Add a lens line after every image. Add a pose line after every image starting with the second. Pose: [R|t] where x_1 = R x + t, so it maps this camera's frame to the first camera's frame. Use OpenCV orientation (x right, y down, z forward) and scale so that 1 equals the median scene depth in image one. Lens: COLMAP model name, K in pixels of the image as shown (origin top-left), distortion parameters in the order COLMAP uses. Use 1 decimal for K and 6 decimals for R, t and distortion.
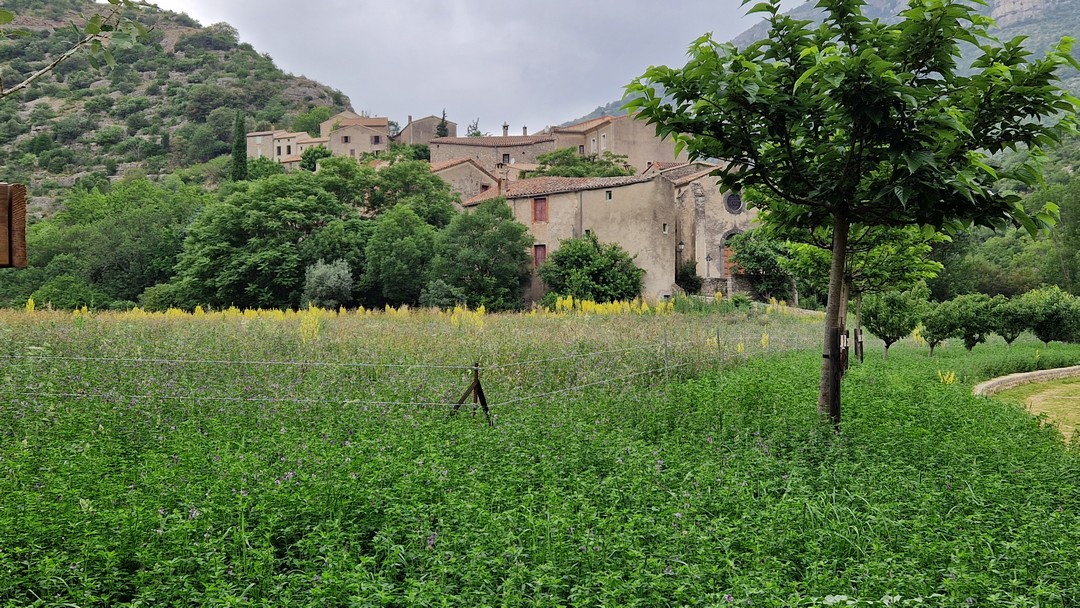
lens RADIAL K [[1089.4, 0, 569.2], [0, 1089.4, 300.5], [0, 0, 1]] dist [0.118727, -0.177474]
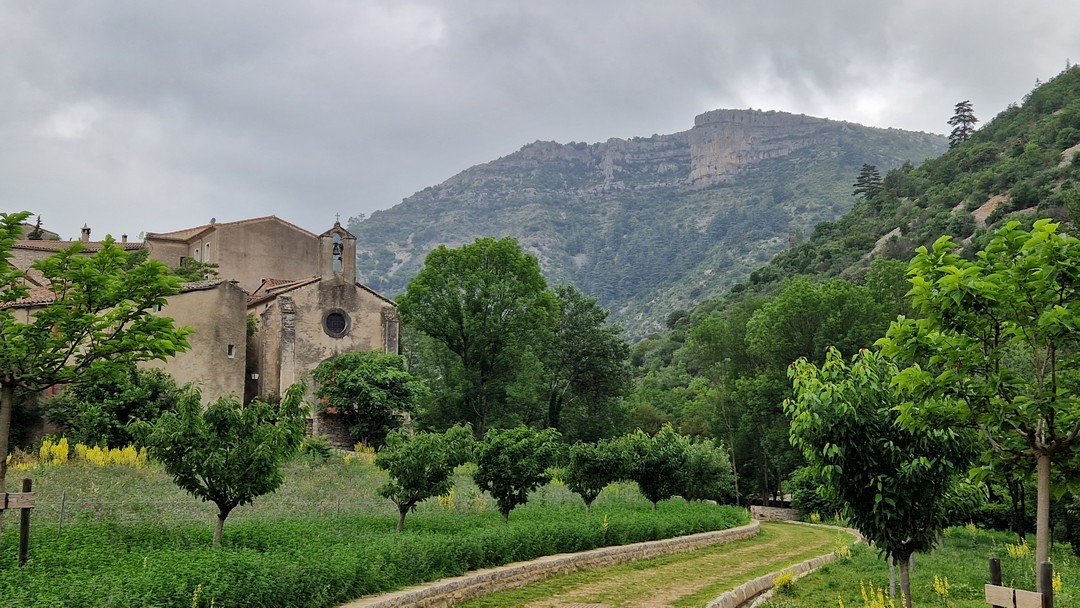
lens RADIAL K [[1154.2, 0, 540.0], [0, 1154.2, 304.0], [0, 0, 1]] dist [0.089889, -0.007496]
pose [[0.973182, 0.036556, 0.227113, 0.108030], [-0.006755, 0.991408, -0.130633, 0.005322], [-0.229937, 0.125596, 0.965067, 0.159596]]
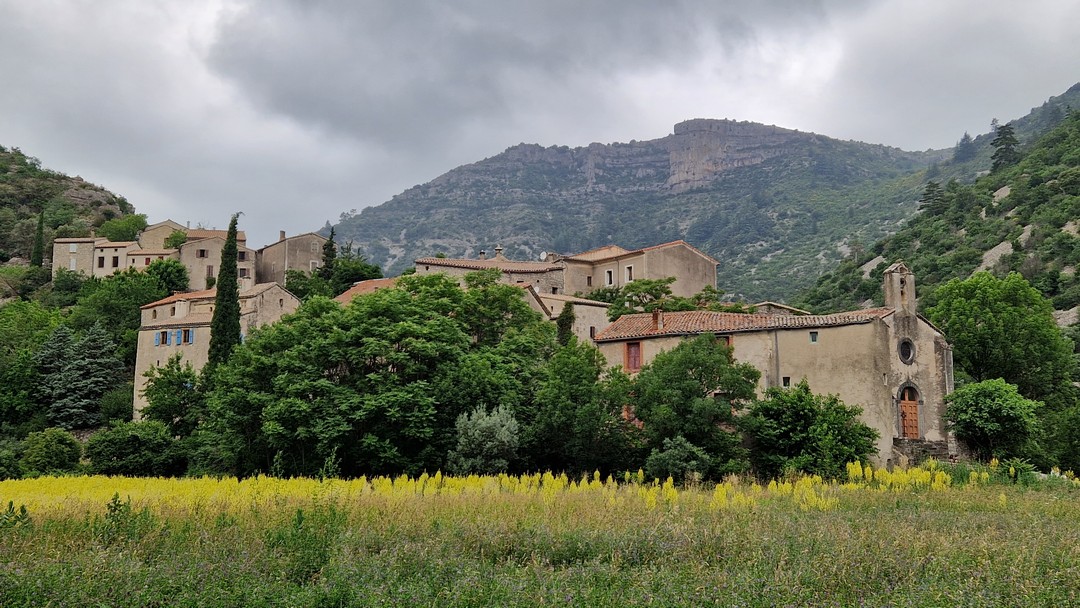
lens RADIAL K [[1102.1, 0, 563.4], [0, 1102.1, 304.2], [0, 0, 1]] dist [0.088242, -0.011703]
pose [[0.955139, 0.051200, 0.291698, -0.391064], [-0.014874, 0.991993, -0.125415, -0.011236], [-0.295784, 0.115450, 0.948253, 0.237626]]
